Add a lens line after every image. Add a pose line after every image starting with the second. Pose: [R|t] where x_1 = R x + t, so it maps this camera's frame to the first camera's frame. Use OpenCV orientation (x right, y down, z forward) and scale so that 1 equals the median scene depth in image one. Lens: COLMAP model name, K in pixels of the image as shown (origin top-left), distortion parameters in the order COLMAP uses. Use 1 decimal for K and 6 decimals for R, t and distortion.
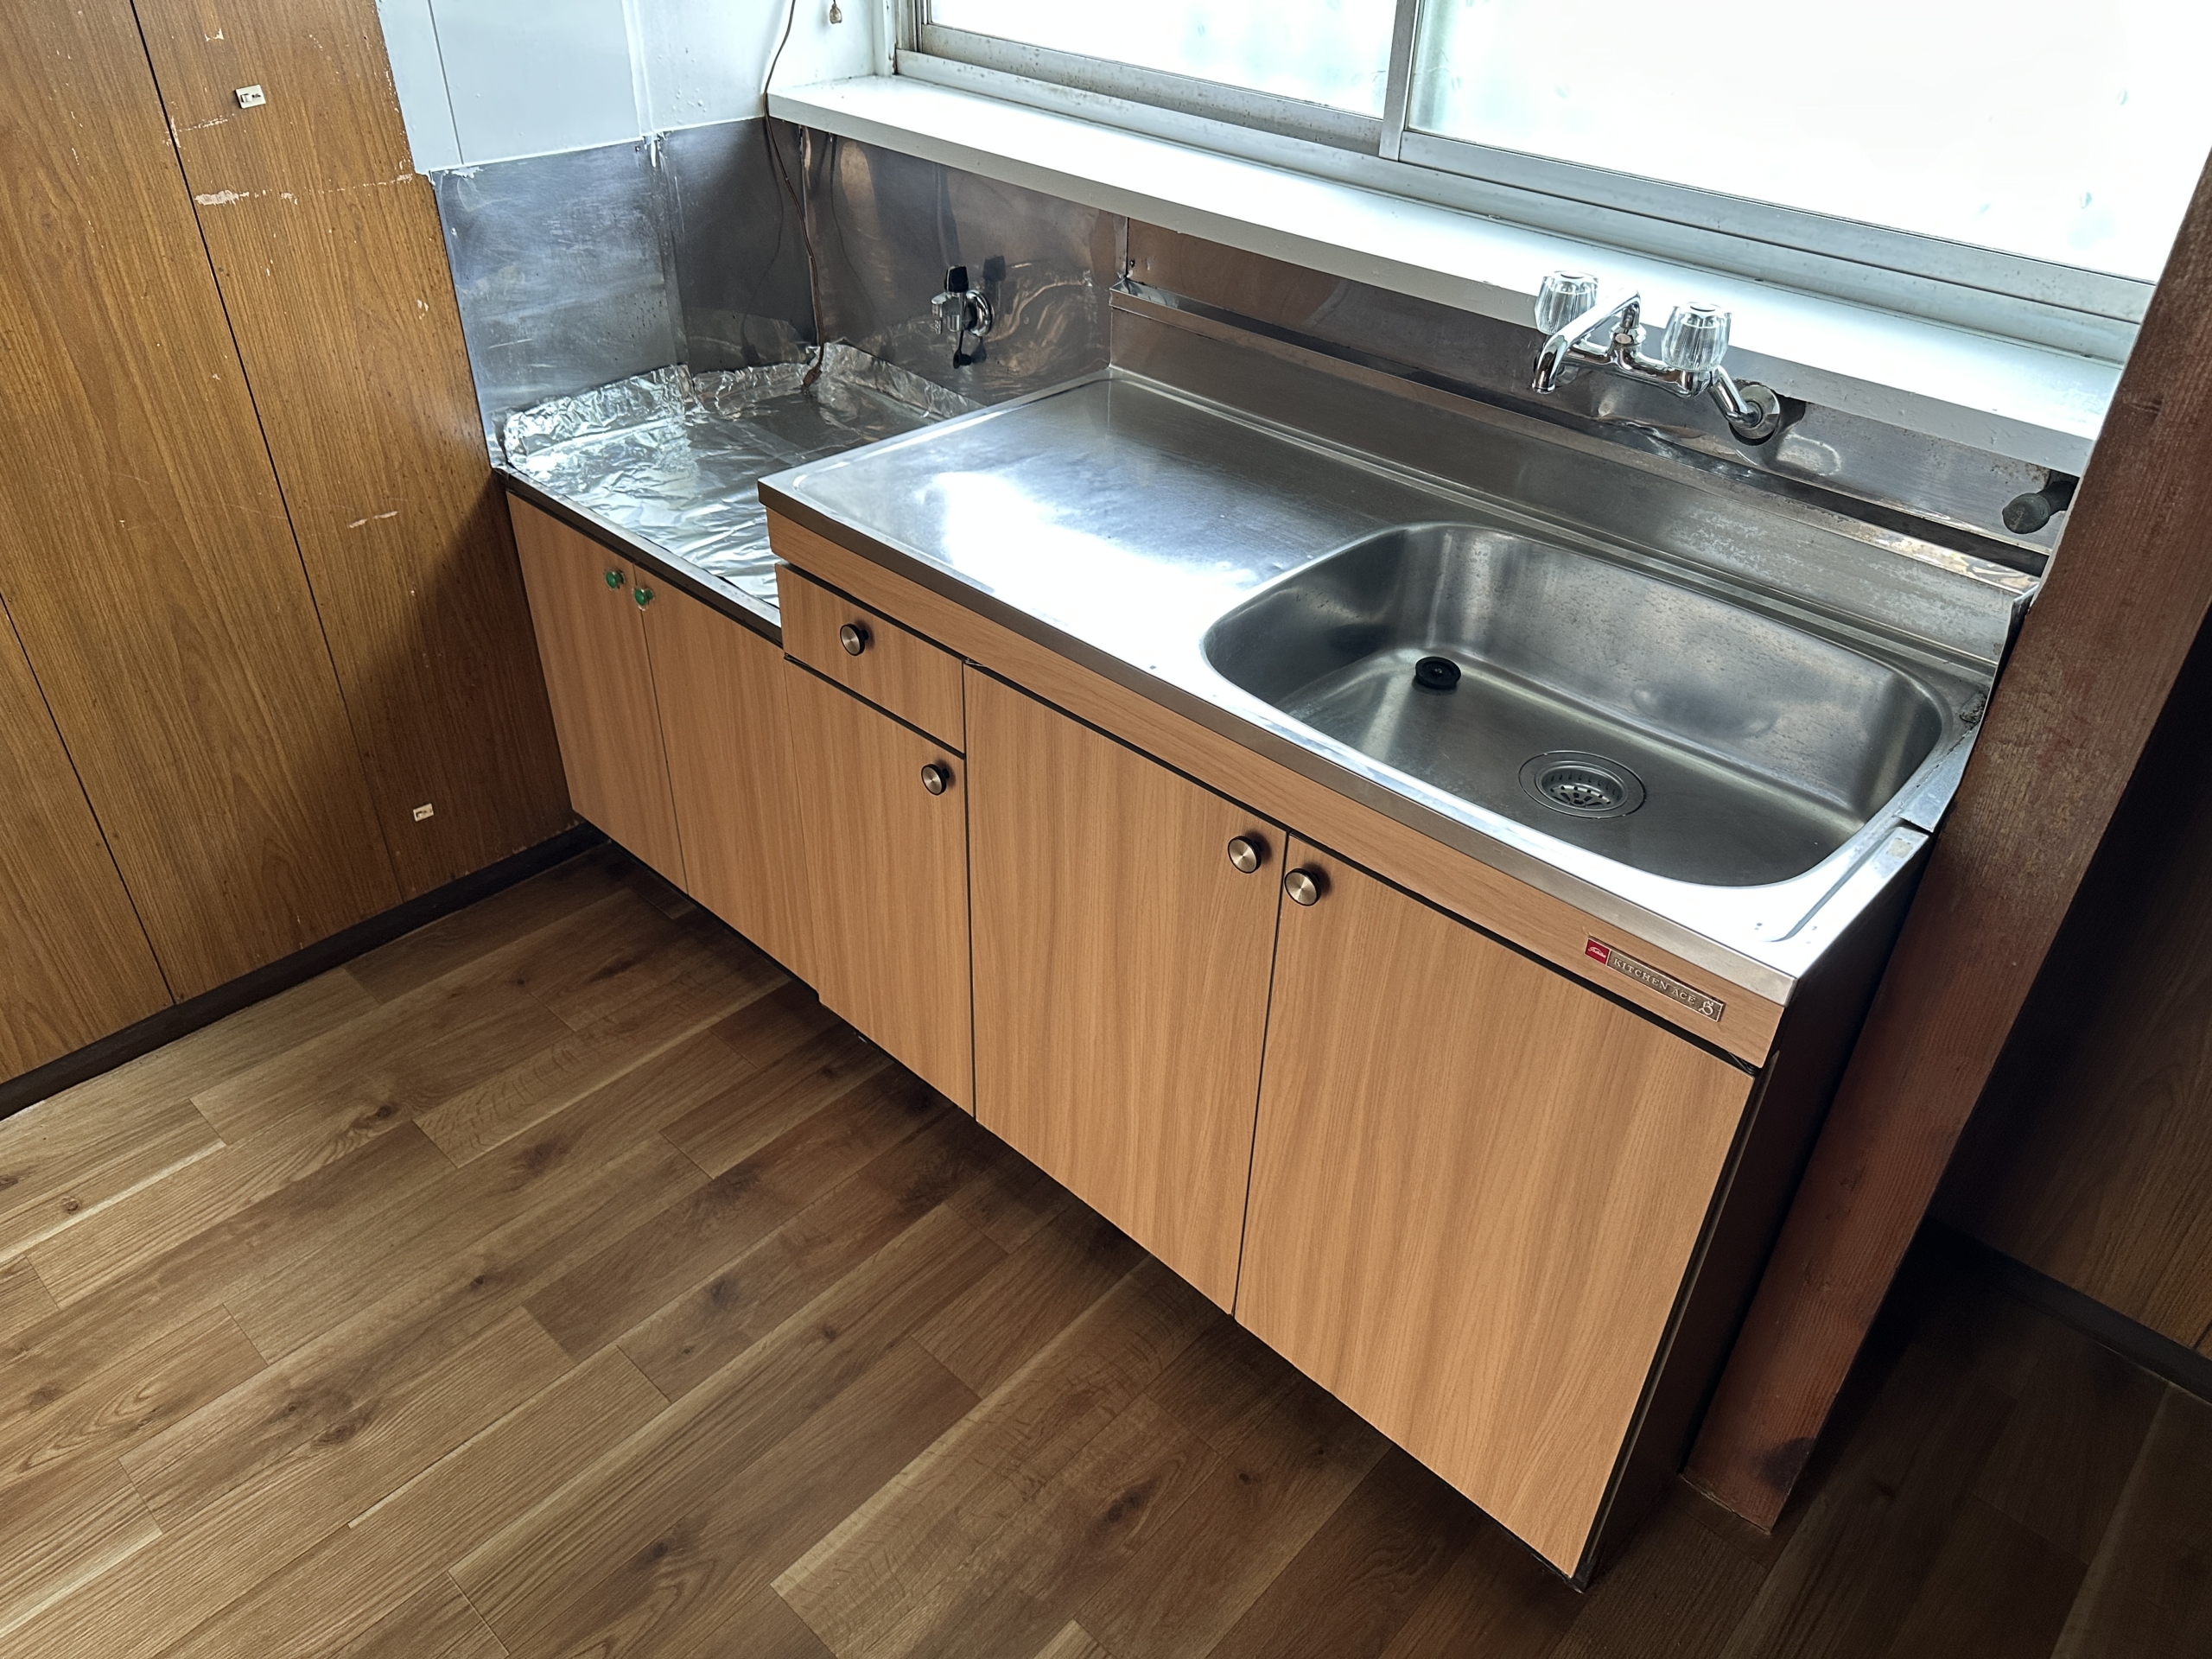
lens RADIAL K [[1577.7, 0, 1107.7], [0, 1577.7, 814.2], [0, 0, 1]] dist [0.047382, -0.038925]
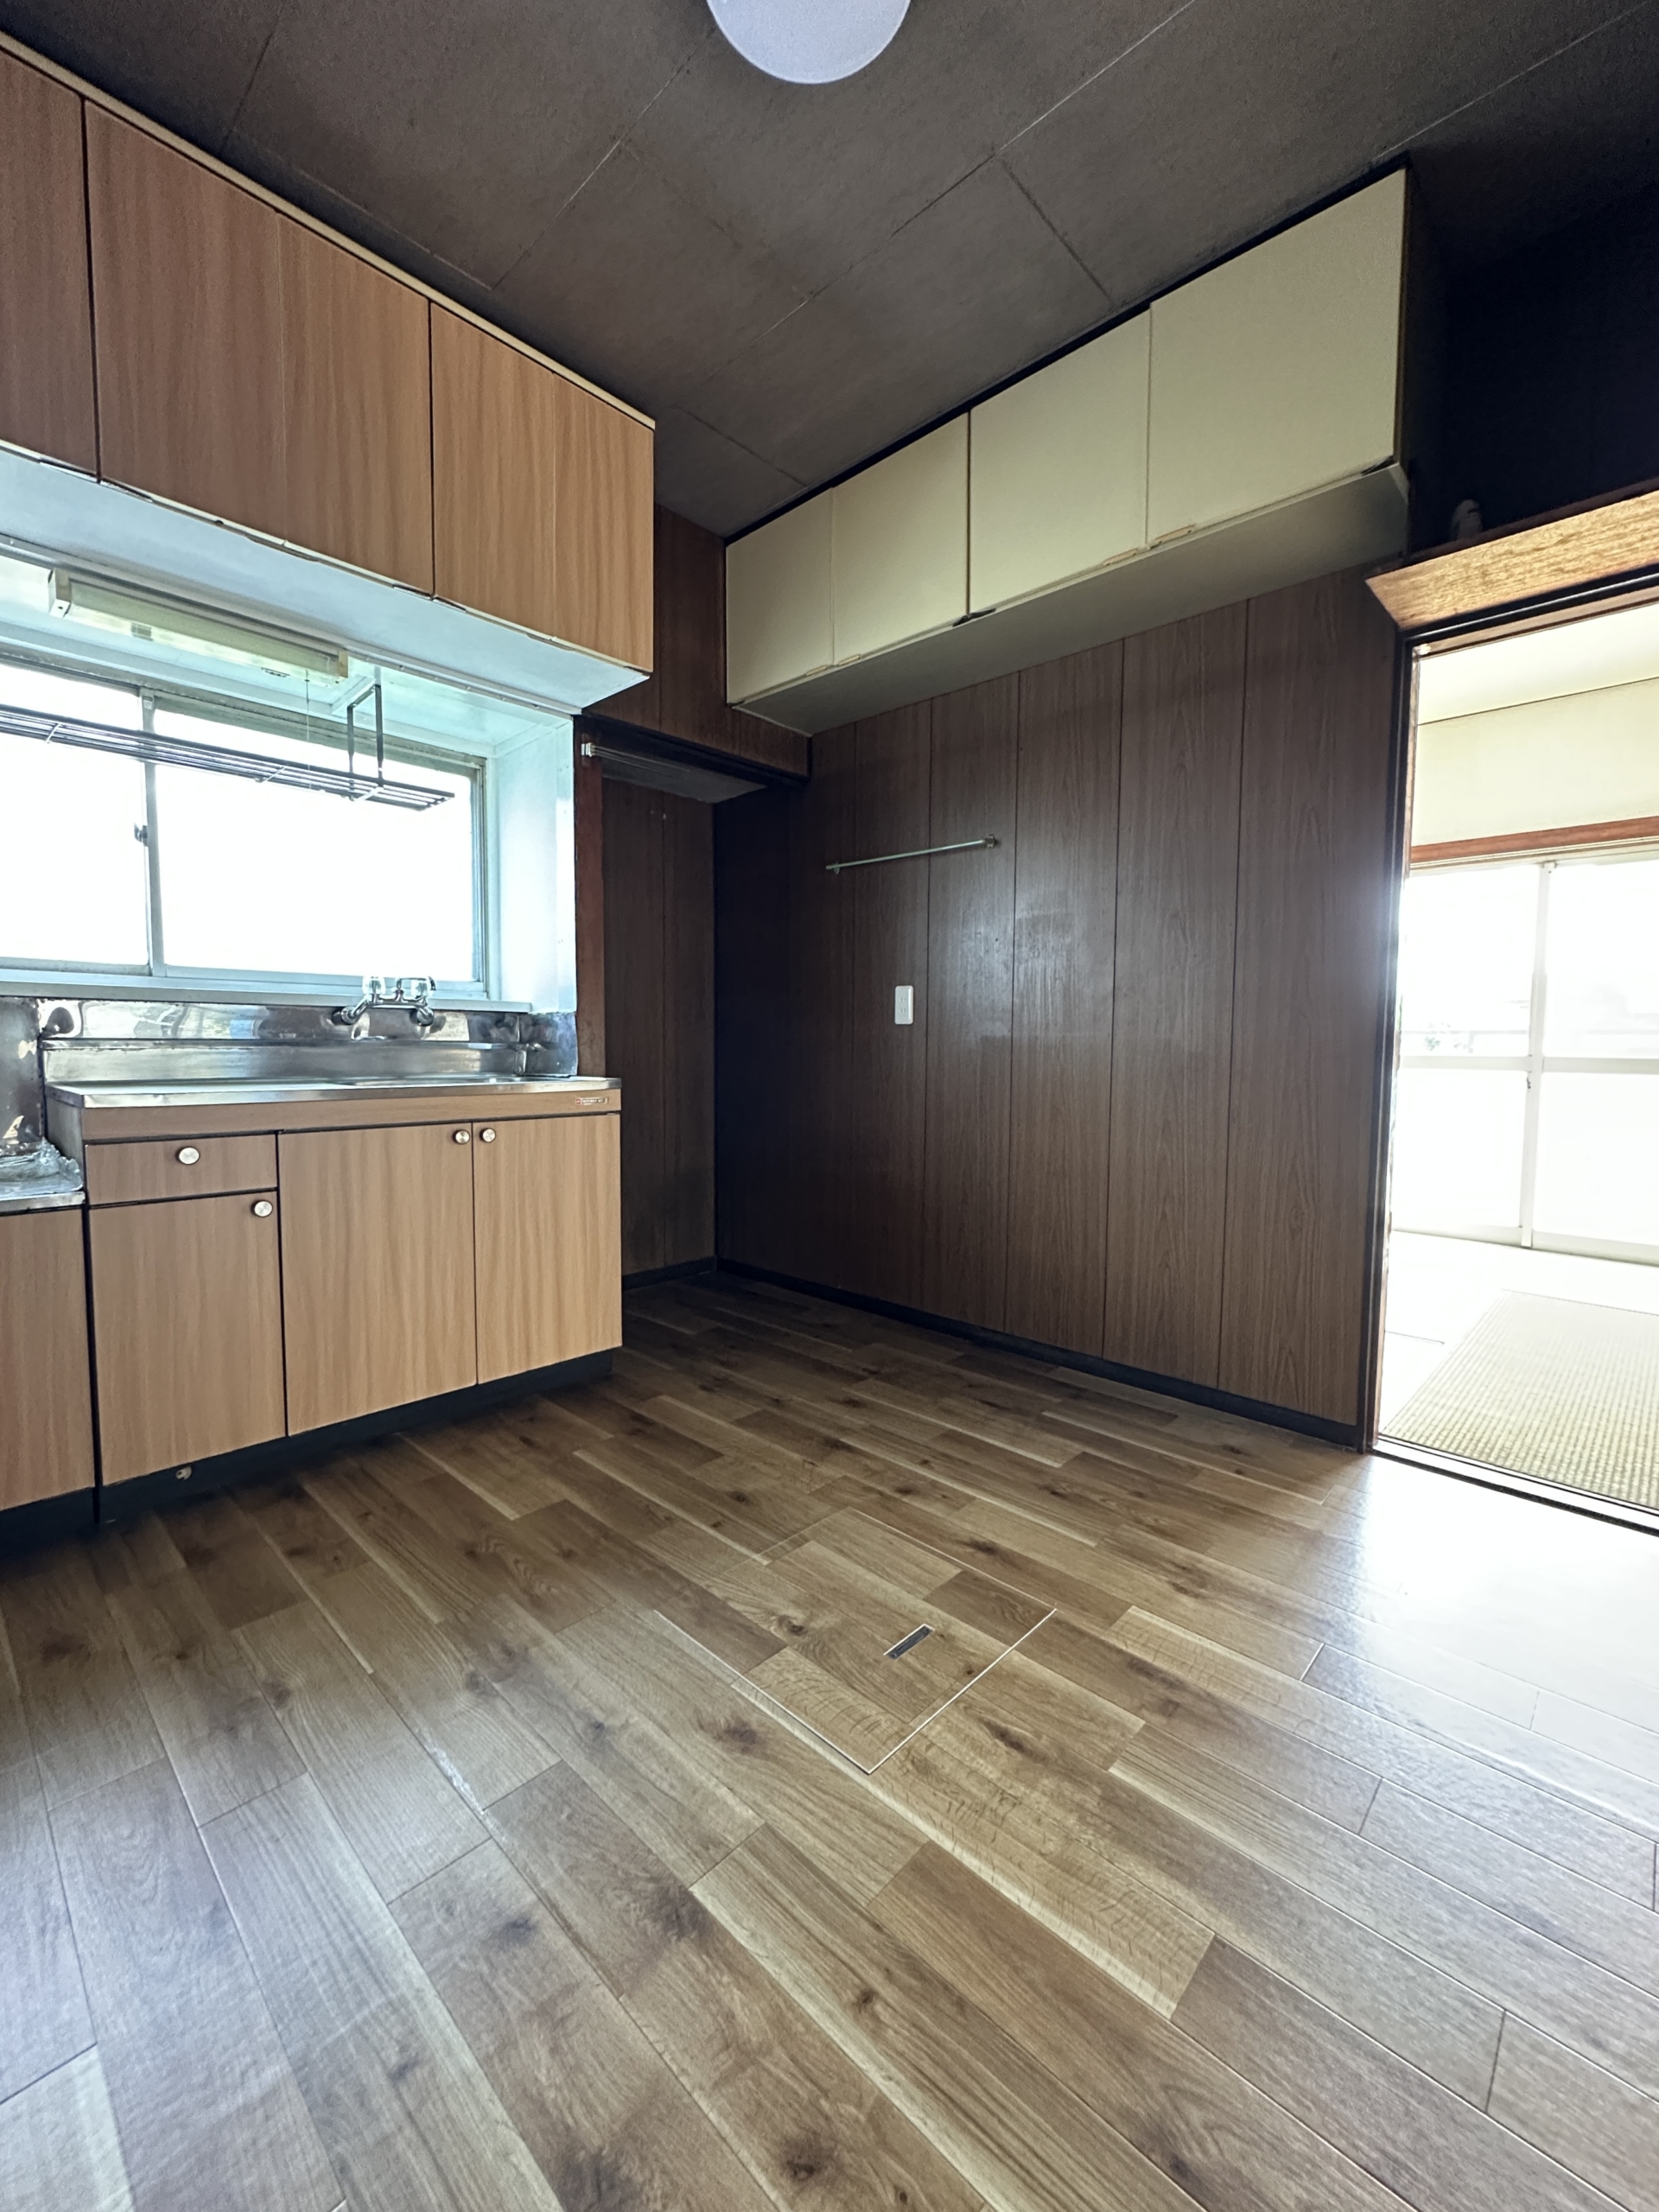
lens RADIAL K [[890.6, 0, 830.4], [0, 890.6, 1109.9], [0, 0, 1]] dist [-0.002871, -0.000270]
pose [[0.007496, -0.098458, 0.995113, -1.081894], [0.567889, 0.819514, 0.076807, 0.173982], [-0.823071, 0.564538, 0.062056, 0.266312]]
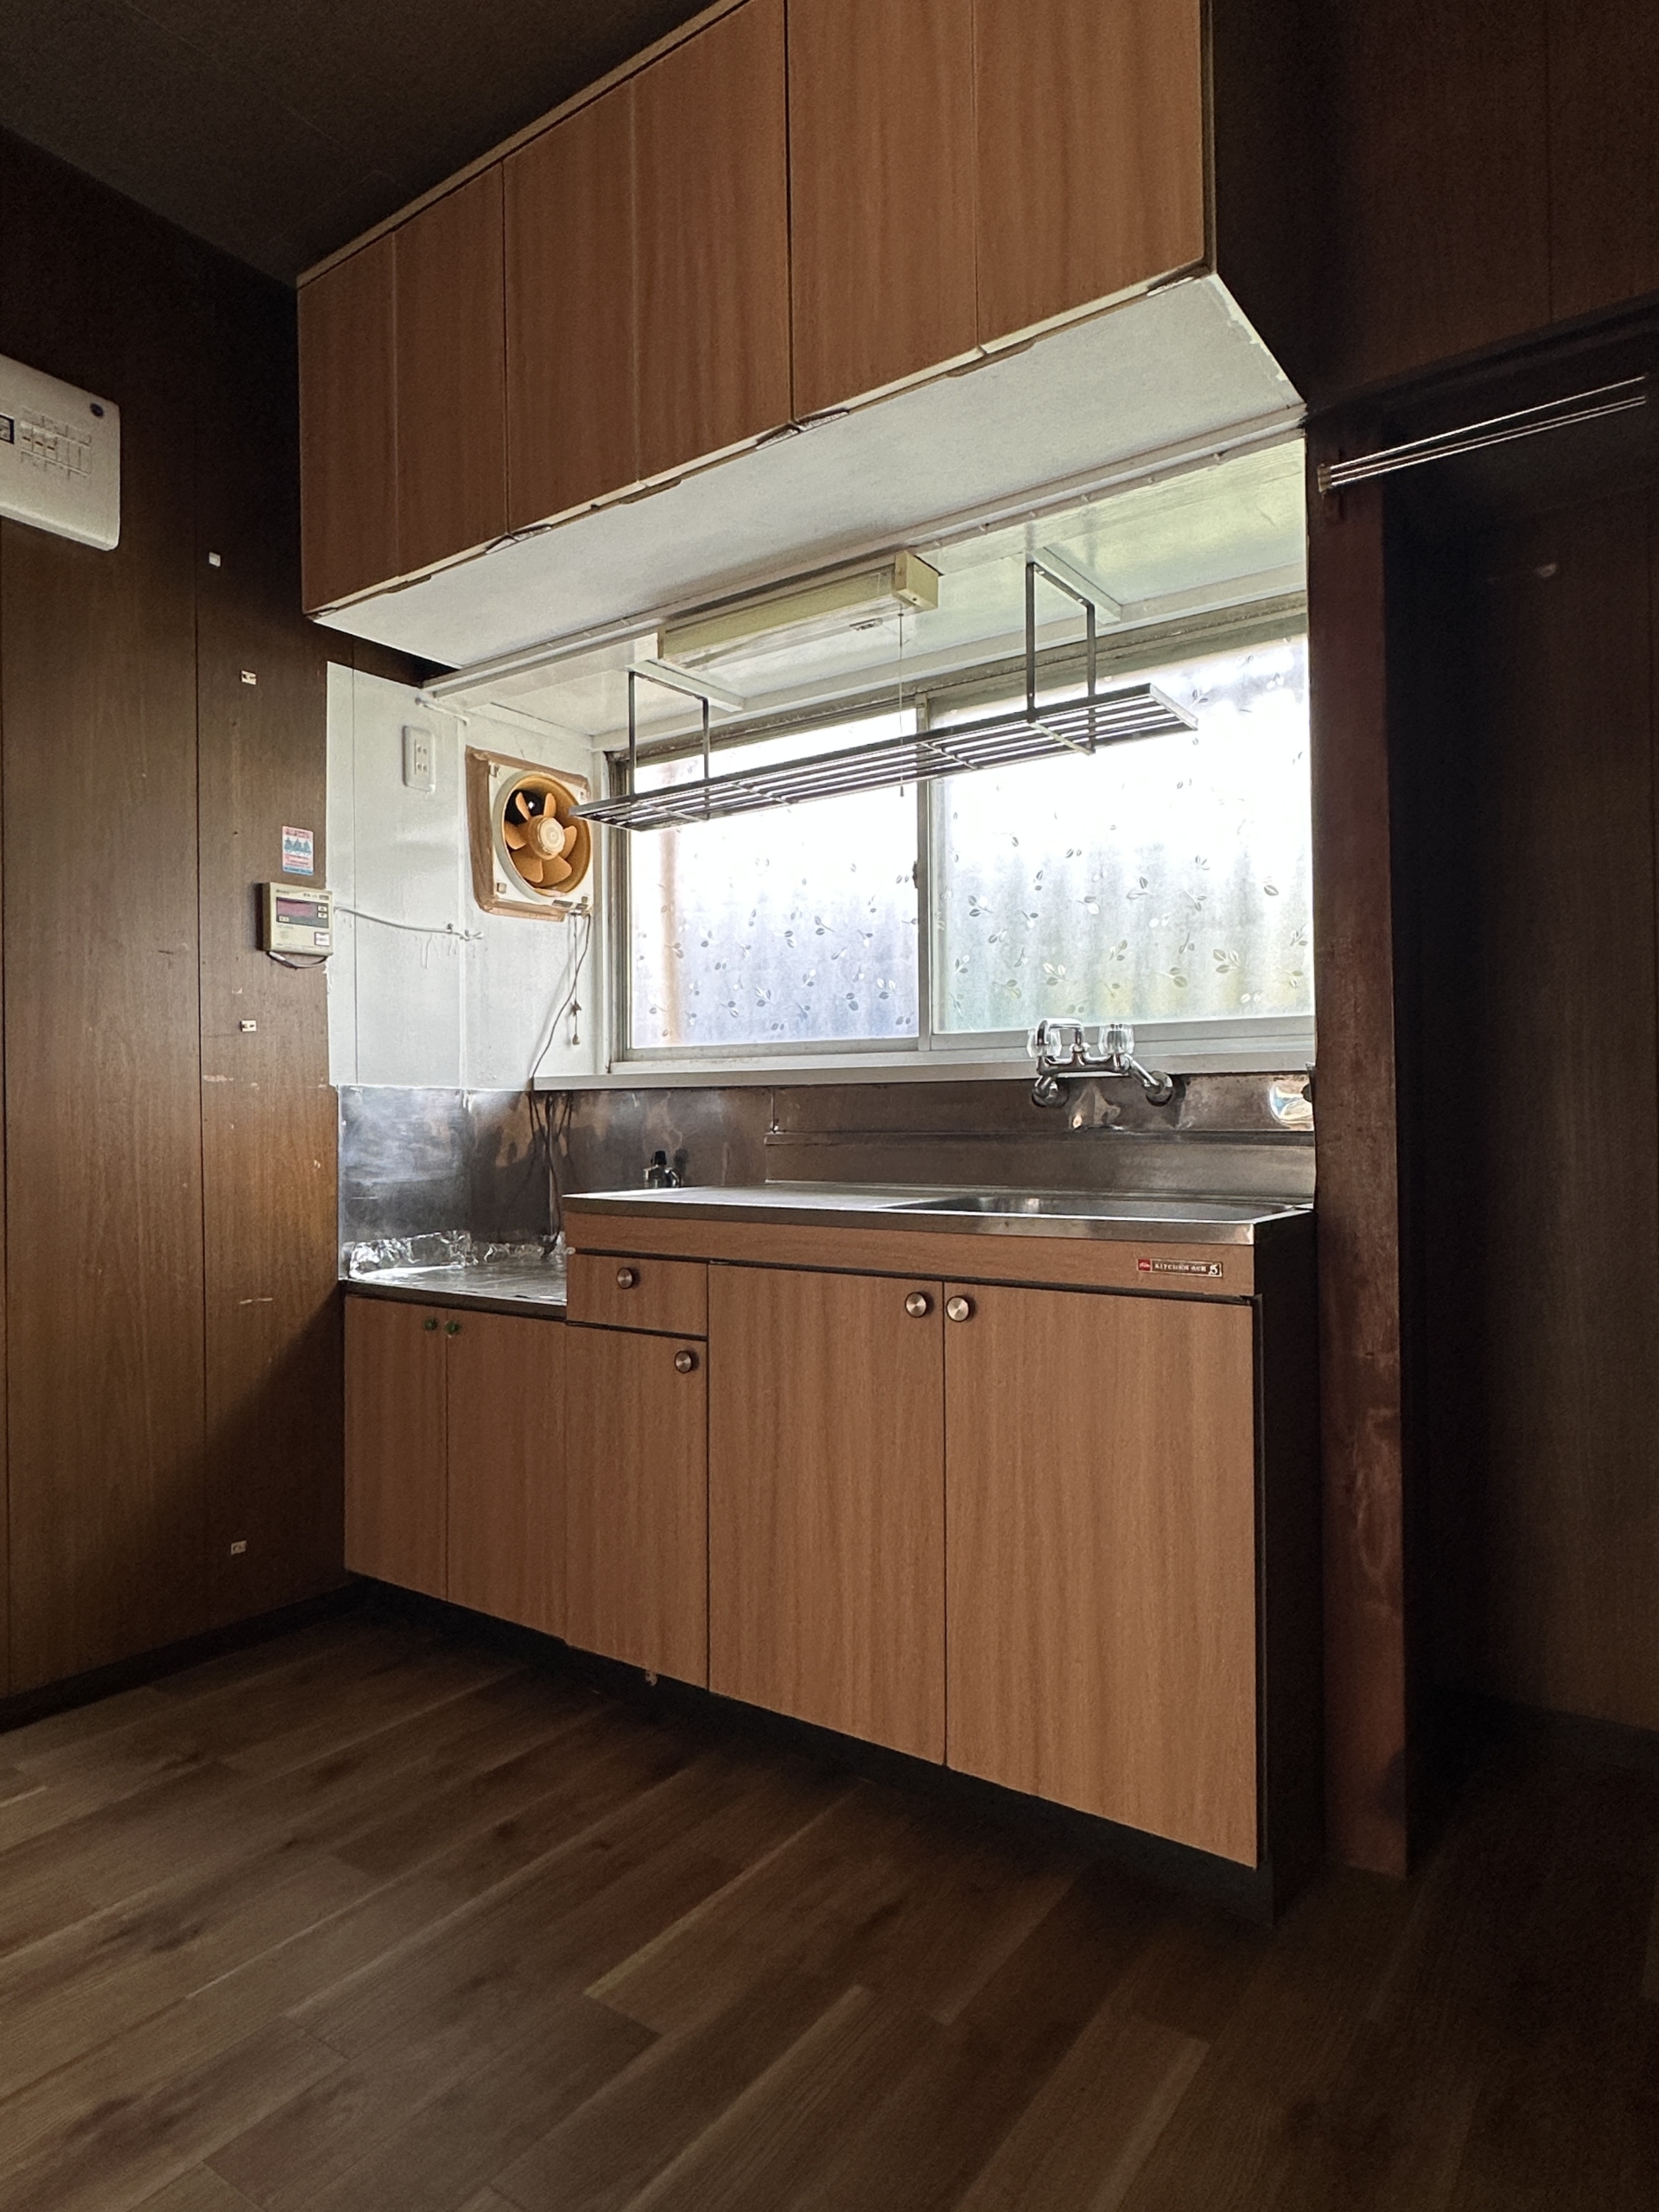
lens RADIAL K [[1308.1, 0, 829.5], [0, 1308.1, 1106.0], [0, 0, 1]] dist [-0.004887, 0.001847]
pose [[0.989473, -0.029988, 0.141579, -0.129567], [0.106650, 0.812384, -0.573288, 0.445320], [-0.097825, 0.582352, 0.807029, -0.101389]]
